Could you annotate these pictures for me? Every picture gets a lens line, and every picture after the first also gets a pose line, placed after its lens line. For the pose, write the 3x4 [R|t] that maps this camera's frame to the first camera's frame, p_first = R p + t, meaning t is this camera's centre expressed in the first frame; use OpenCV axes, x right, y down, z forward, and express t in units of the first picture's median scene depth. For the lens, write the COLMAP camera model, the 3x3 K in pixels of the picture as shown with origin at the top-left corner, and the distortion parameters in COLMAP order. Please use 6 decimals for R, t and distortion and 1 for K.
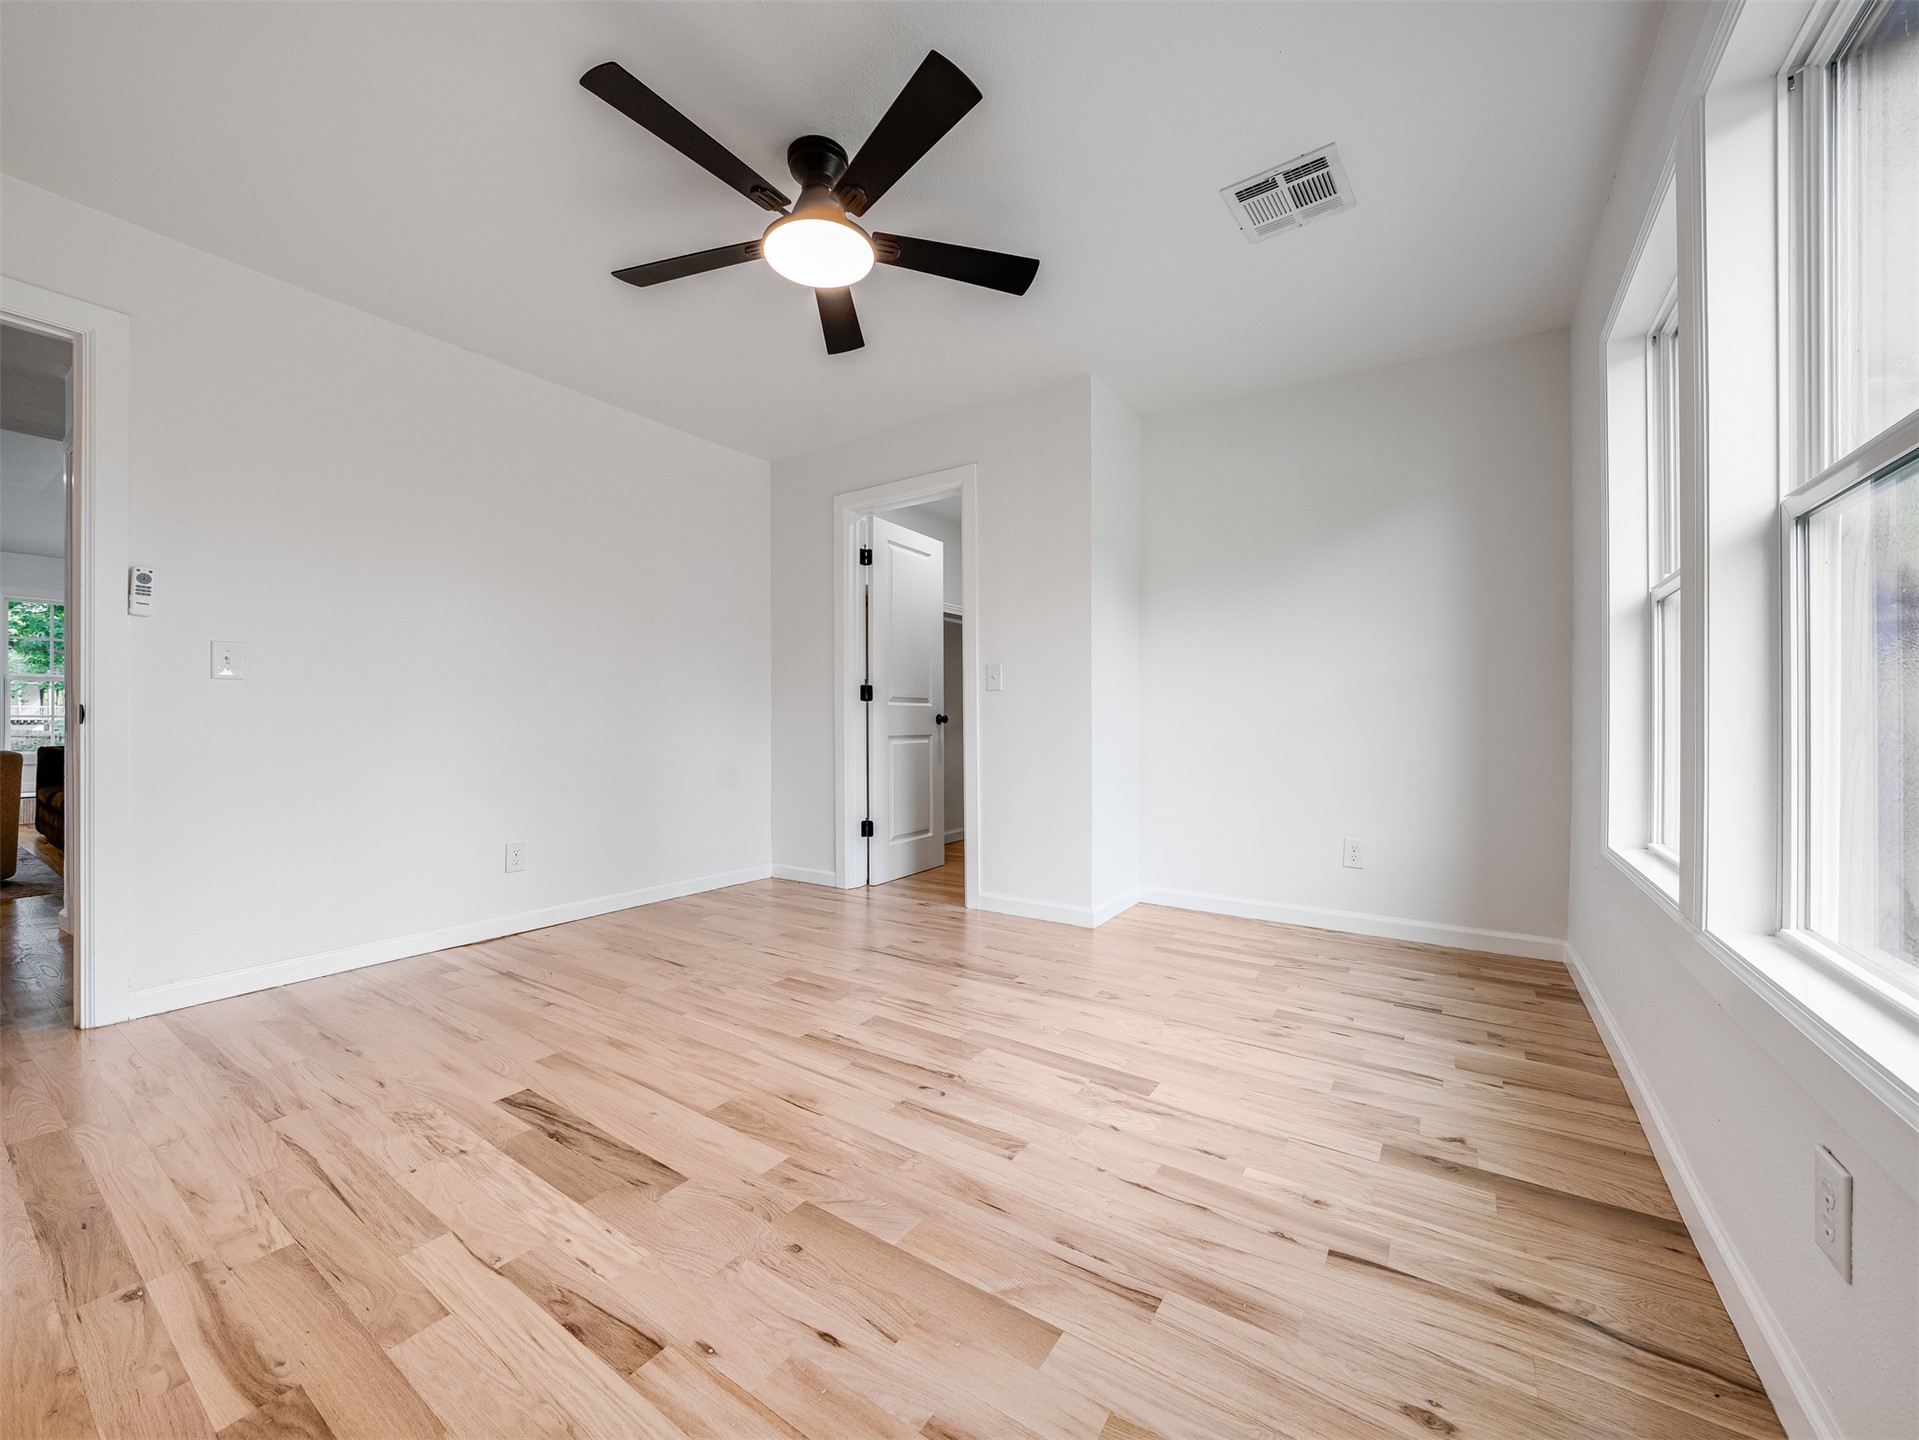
lens RADIAL K [[743.6, 0, 960.0], [0, 743.6, 723.0], [0, 0, 1]] dist [-0.012117, 0.001000]
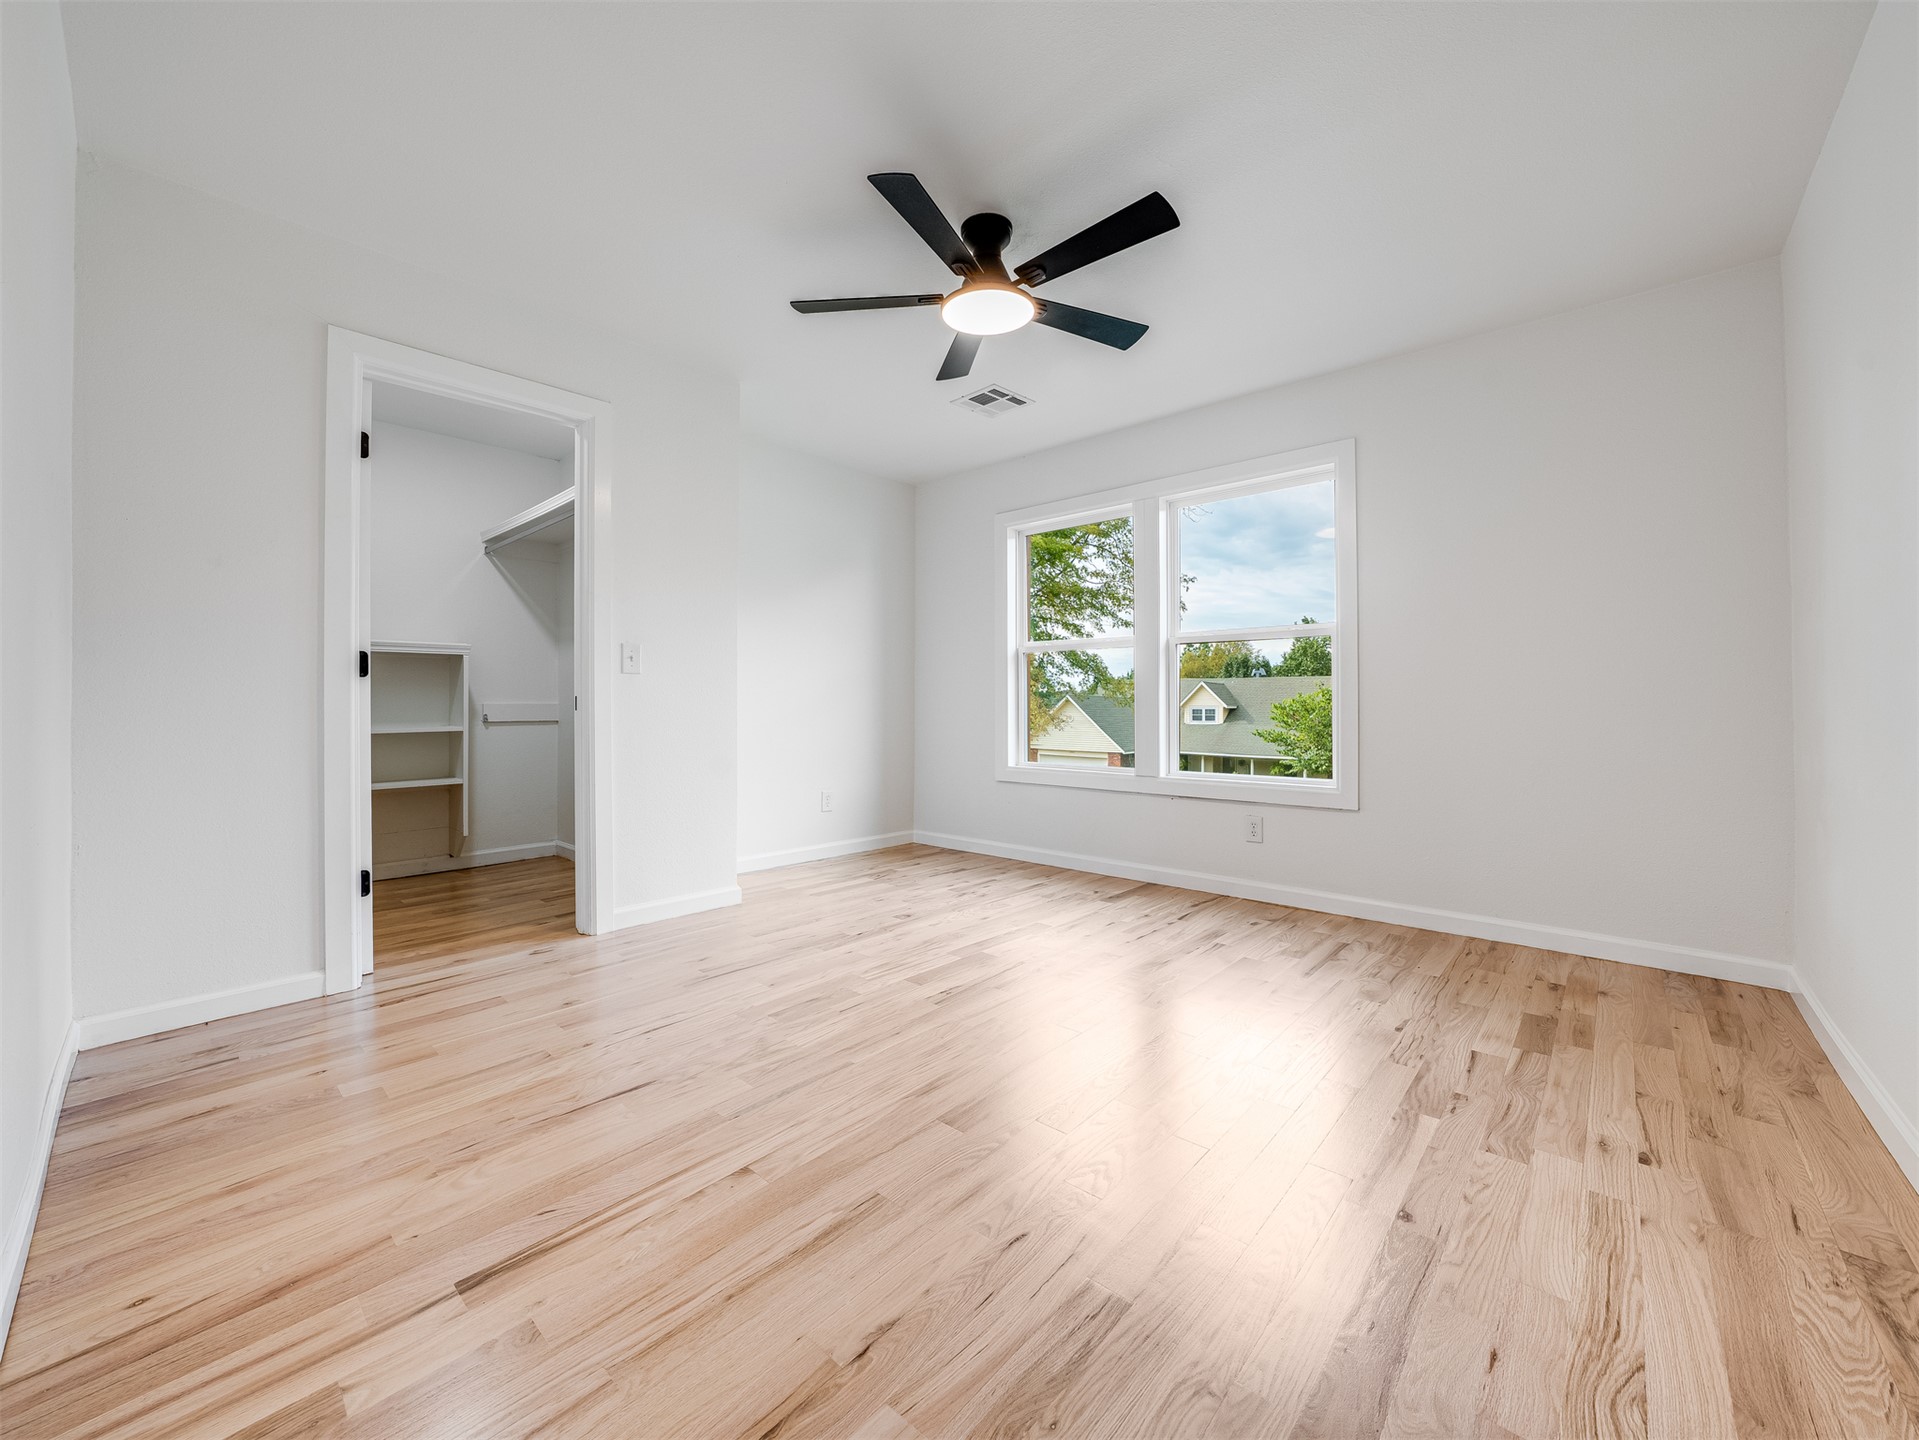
lens RADIAL K [[736.5, 0, 971.2], [0, 736.5, 718.6], [0, 0, 1]] dist [-0.003251, -0.000249]
pose [[0.137193, -0.013713, 0.990449, -1.131652], [-0.004515, 0.999885, 0.014469, -0.007660], [-0.990534, -0.006457, 0.137115, 0.729332]]
